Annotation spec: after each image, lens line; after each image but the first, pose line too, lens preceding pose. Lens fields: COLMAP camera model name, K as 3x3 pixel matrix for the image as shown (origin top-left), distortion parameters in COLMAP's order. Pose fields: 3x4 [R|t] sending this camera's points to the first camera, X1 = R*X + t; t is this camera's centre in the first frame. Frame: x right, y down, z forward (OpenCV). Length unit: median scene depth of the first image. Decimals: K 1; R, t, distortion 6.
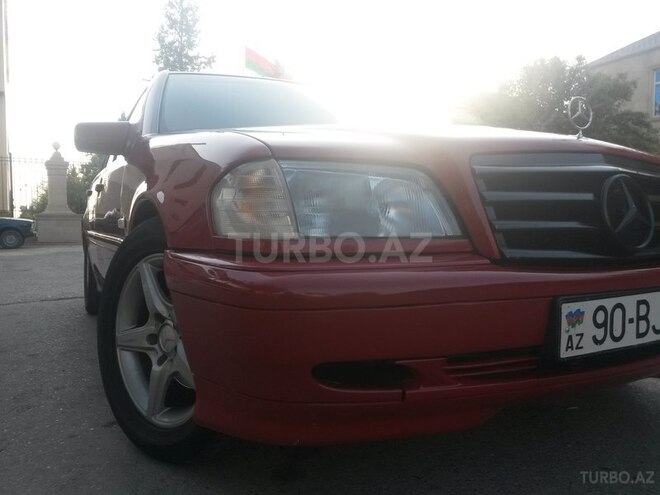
lens RADIAL K [[534.1, 0, 333.9], [0, 534.1, 271.1], [0, 0, 1]] dist [0.089995, -0.146300]
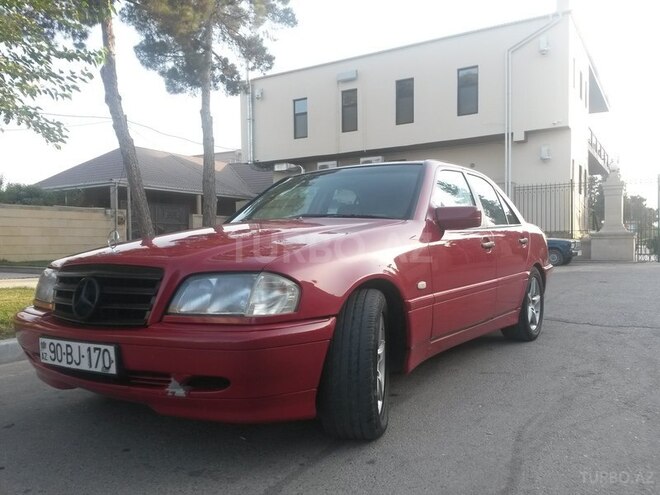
lens RADIAL K [[534.1, 0, 333.9], [0, 534.1, 271.1], [0, 0, 1]] dist [0.089995, -0.146300]
pose [[0.458766, 0.039362, -0.887685, 2.108952], [-0.055770, 0.998324, 0.015445, -0.226354], [0.886805, 0.042420, 0.460193, 0.733137]]
